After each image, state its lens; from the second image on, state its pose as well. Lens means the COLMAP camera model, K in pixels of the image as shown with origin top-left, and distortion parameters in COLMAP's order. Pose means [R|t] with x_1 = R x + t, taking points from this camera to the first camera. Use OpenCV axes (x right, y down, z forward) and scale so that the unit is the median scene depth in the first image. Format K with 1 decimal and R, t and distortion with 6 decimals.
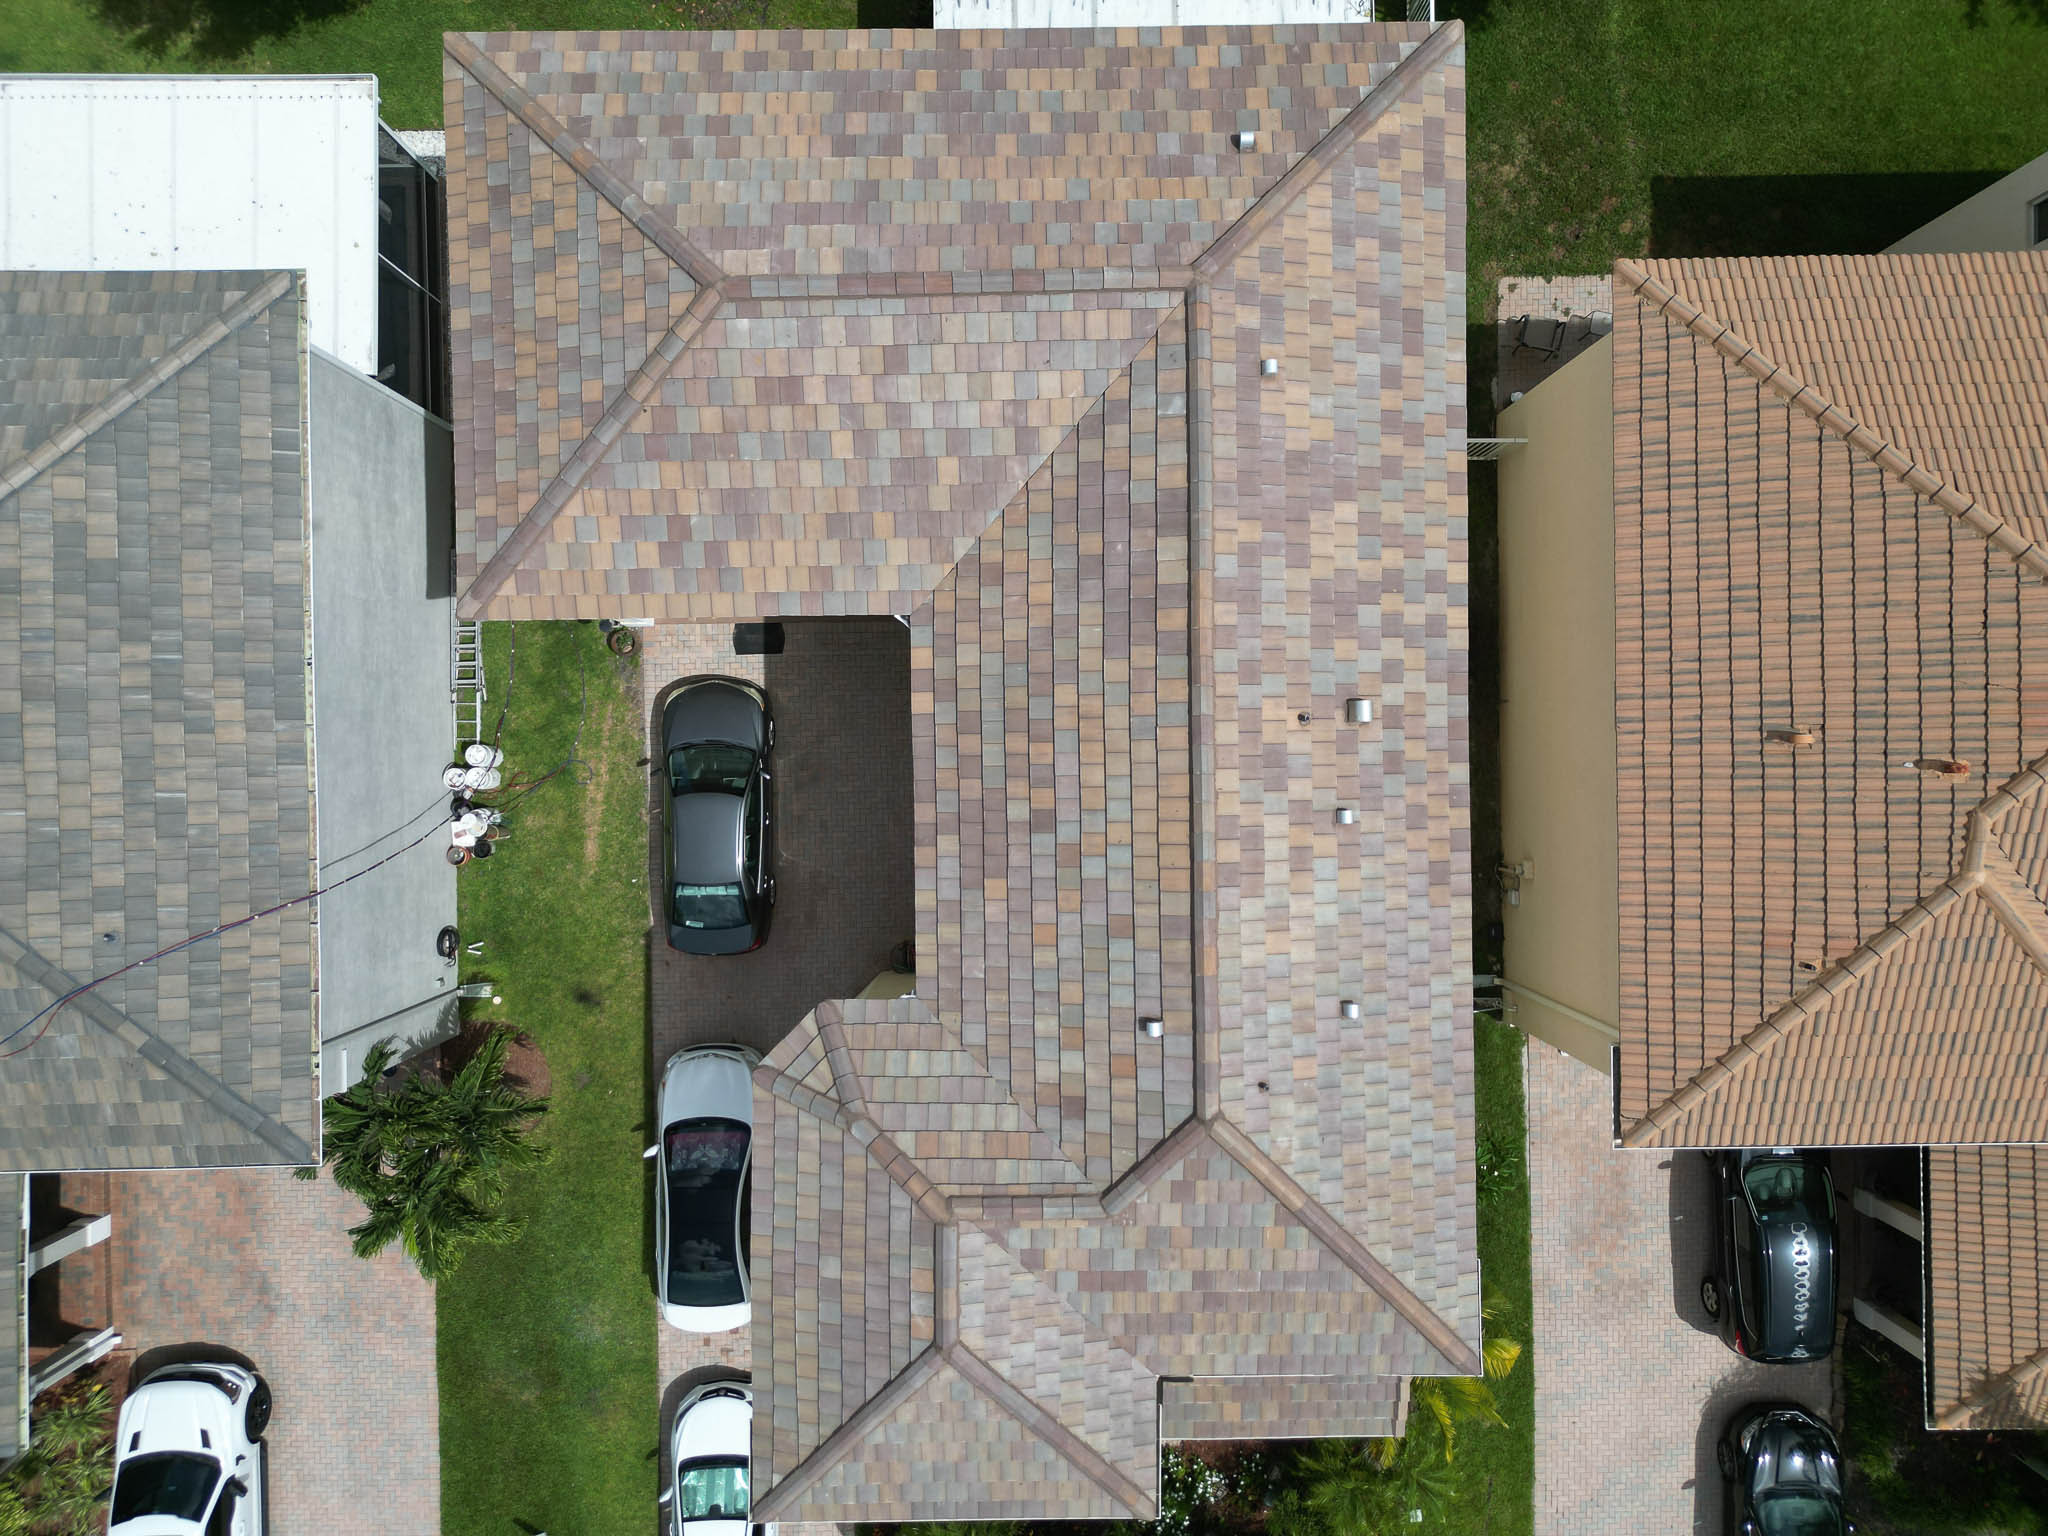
lens RADIAL K [[1439.5, 0, 1028.7], [0, 1439.5, 763.1], [0, 0, 1]] dist [0.040720, -0.010986]
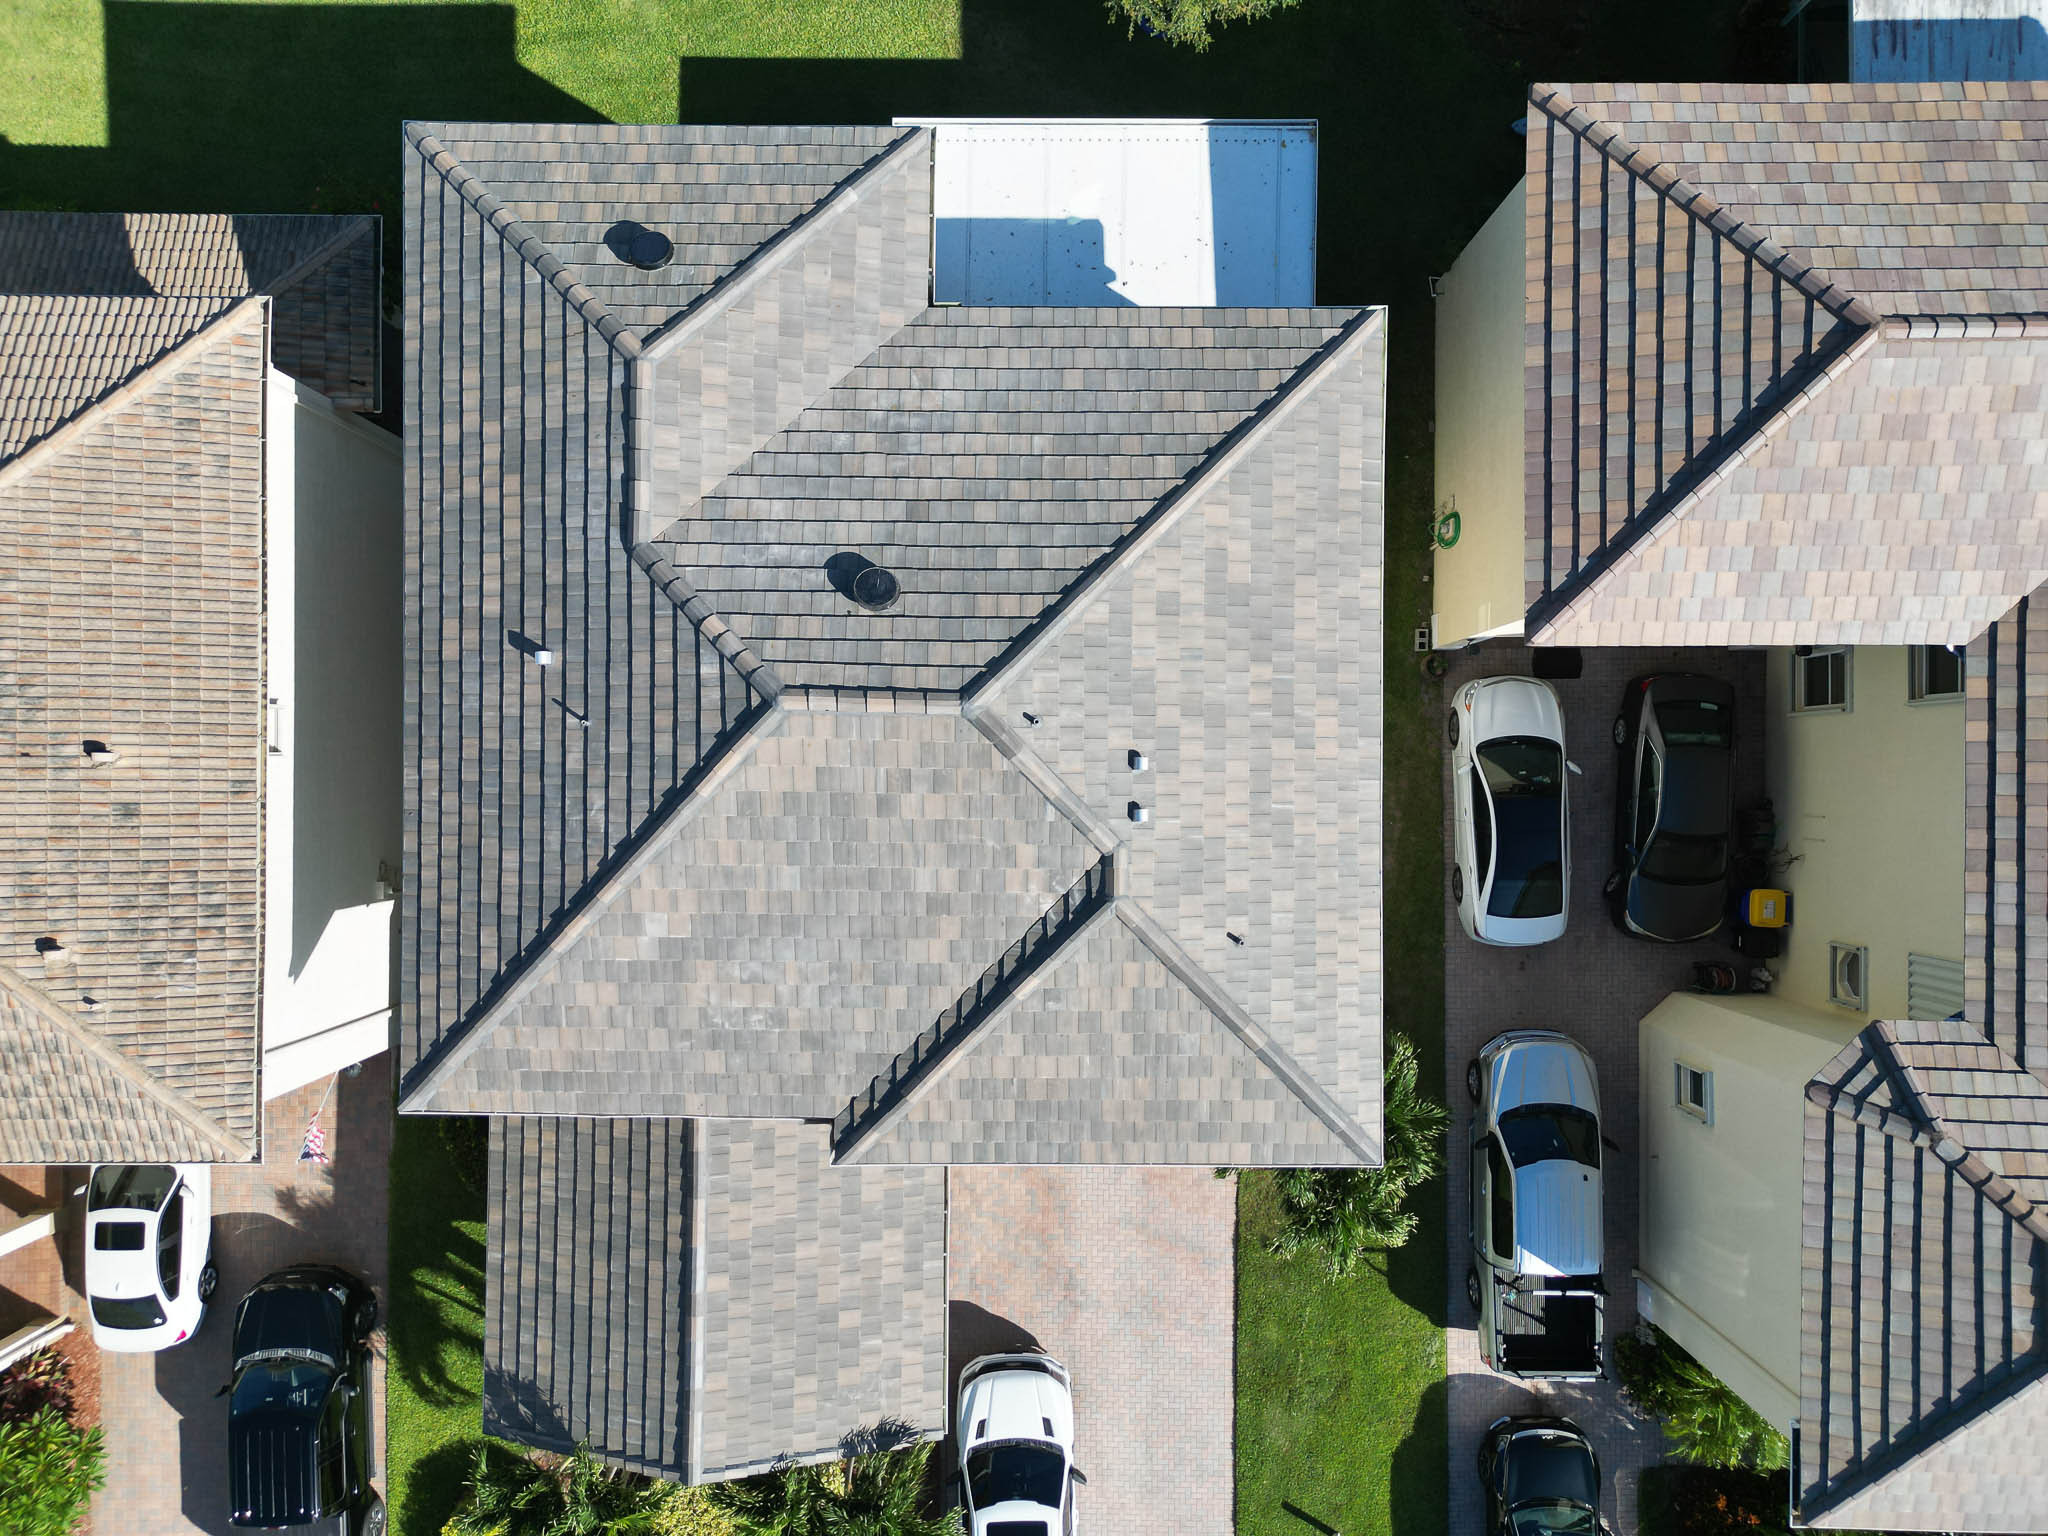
lens RADIAL K [[1439.5, 0, 1026.4], [0, 1439.5, 763.0], [0, 0, 1]] dist [0.040720, -0.010986]
pose [[0.999838, 0.017450, -0.004421, -0.766579], [-0.017516, 0.999730, -0.015287, 0.009084], [0.004153, 0.015362, 0.999873, -0.043190]]
